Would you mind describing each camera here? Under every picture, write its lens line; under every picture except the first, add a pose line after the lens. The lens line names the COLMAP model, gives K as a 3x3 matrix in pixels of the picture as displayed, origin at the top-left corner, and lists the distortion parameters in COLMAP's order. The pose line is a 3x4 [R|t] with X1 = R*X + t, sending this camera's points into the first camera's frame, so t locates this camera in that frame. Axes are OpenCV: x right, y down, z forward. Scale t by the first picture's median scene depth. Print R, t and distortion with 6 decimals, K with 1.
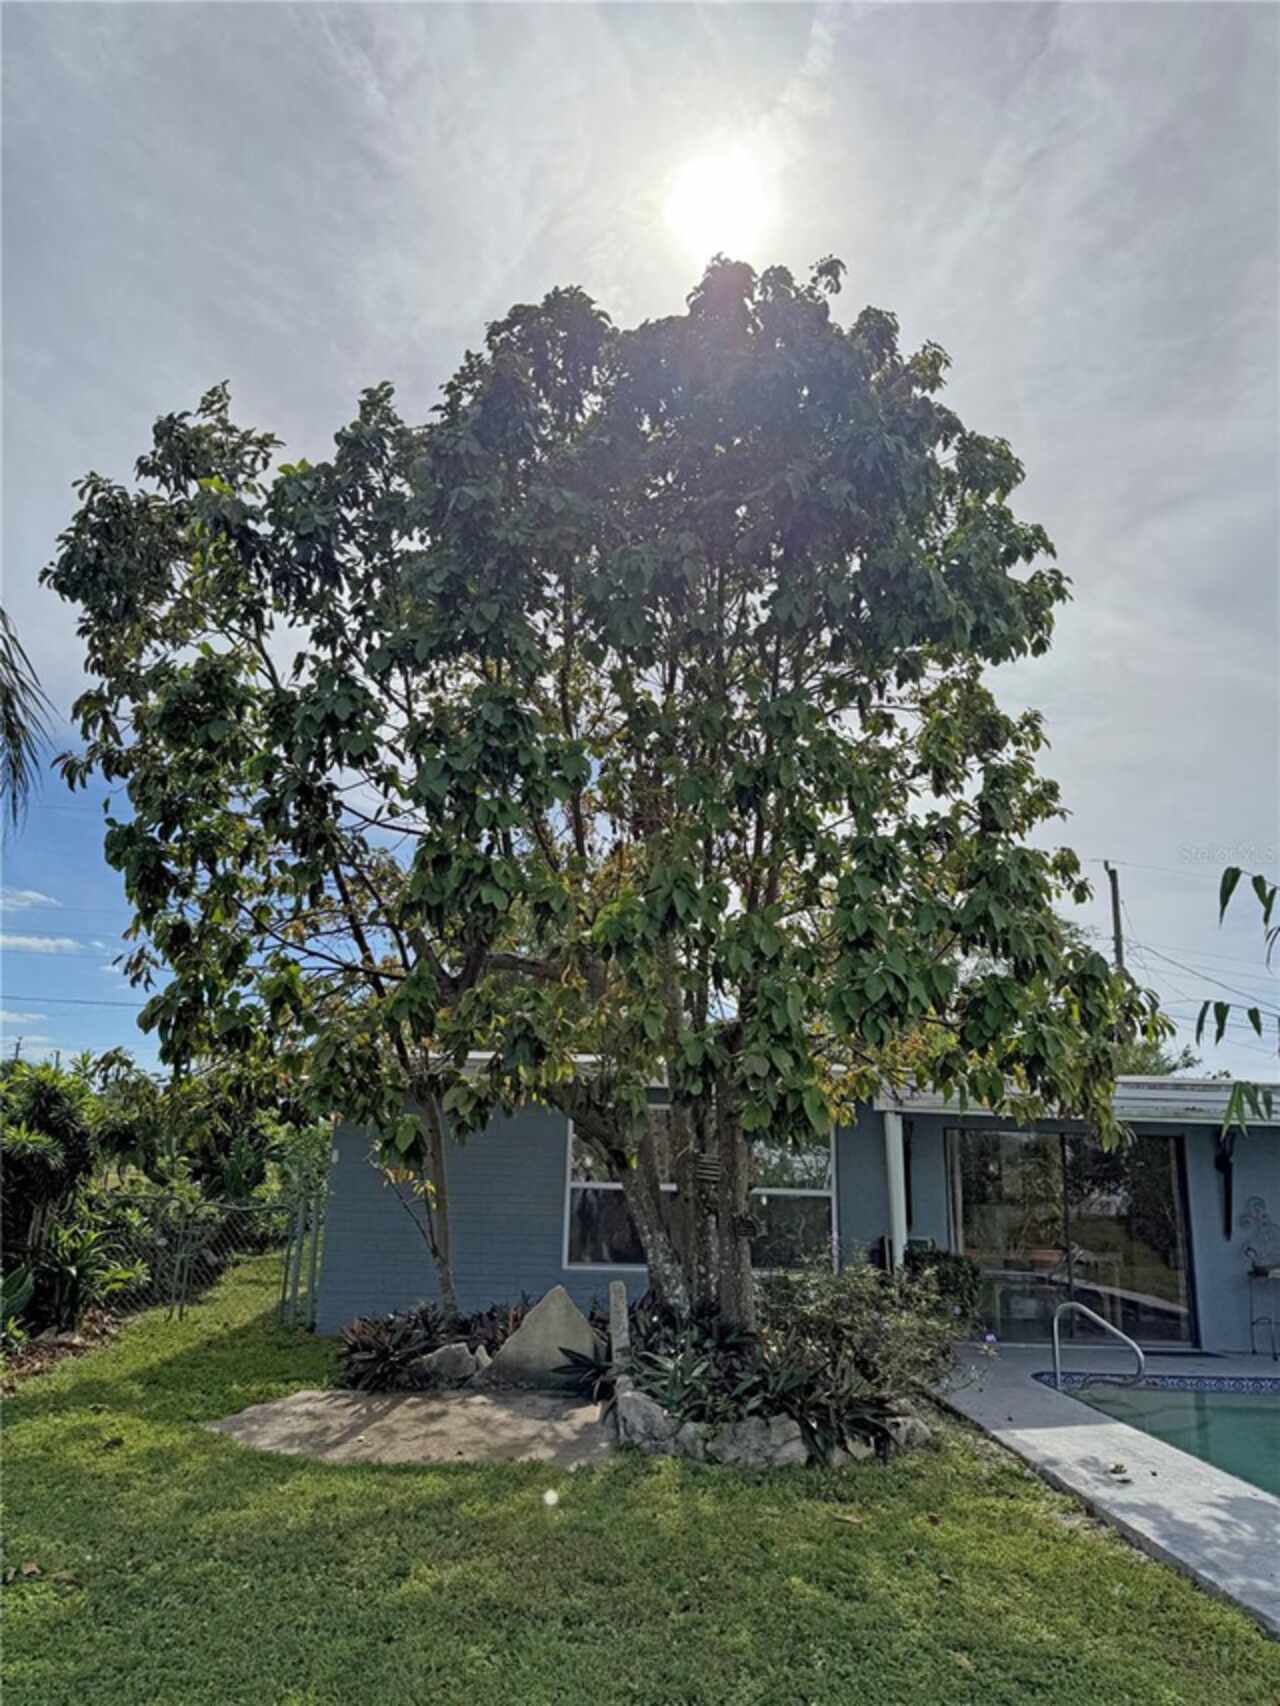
lens RADIAL K [[1171.0, 0, 608.5], [0, 1171.0, 853.0], [0, 0, 1]] dist [0.069720, -0.088578]
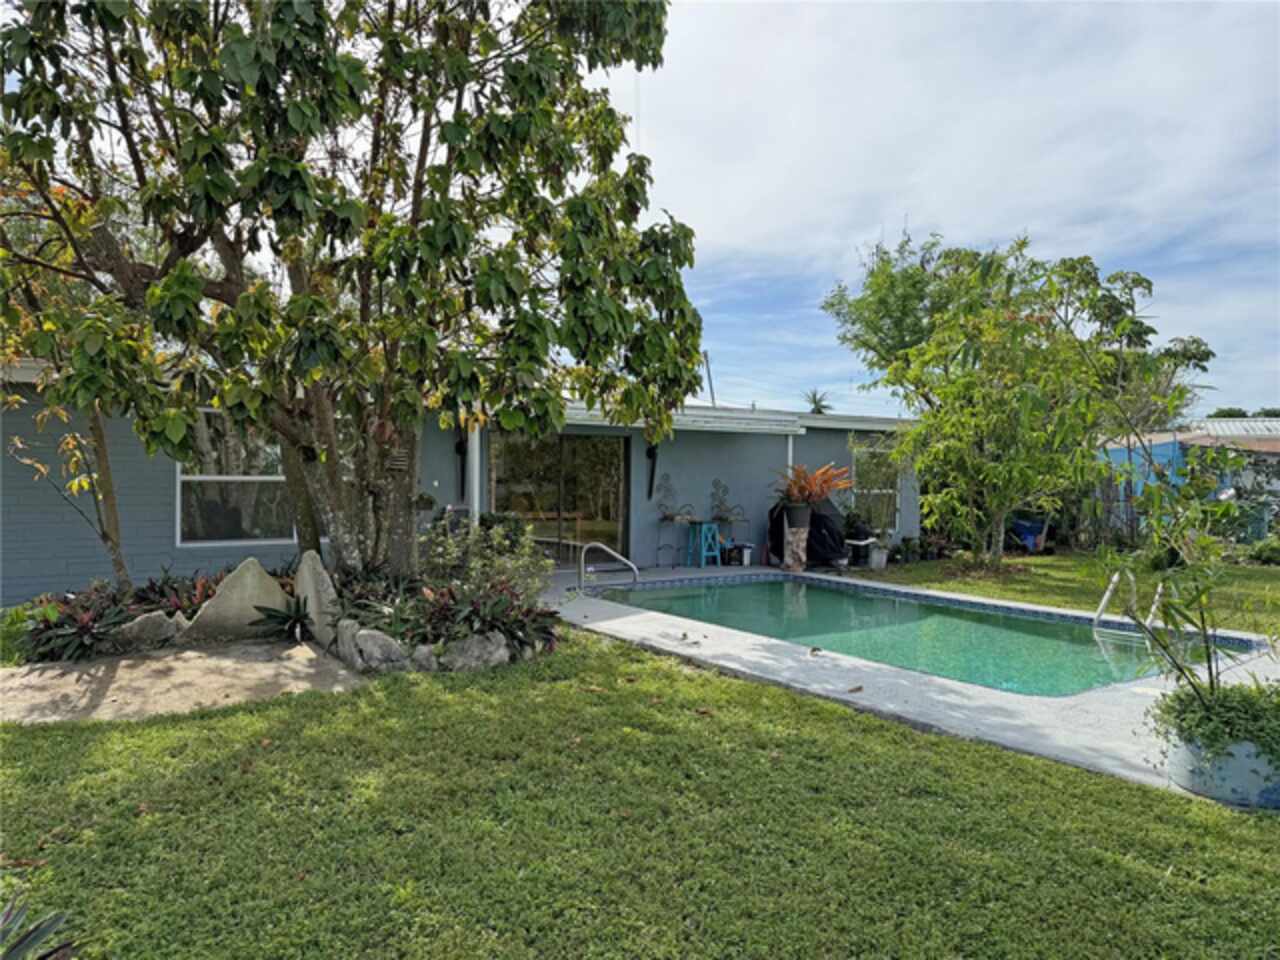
lens RADIAL K [[878.6, 0, 641.2], [0, 878.6, 495.8], [0, 0, 1]] dist [0.069720, -0.088578]
pose [[0.822888, -0.032613, 0.567267, -0.245066], [-0.136306, 0.957870, 0.252796, 0.037599], [-0.551613, -0.285344, 0.783774, 0.130845]]
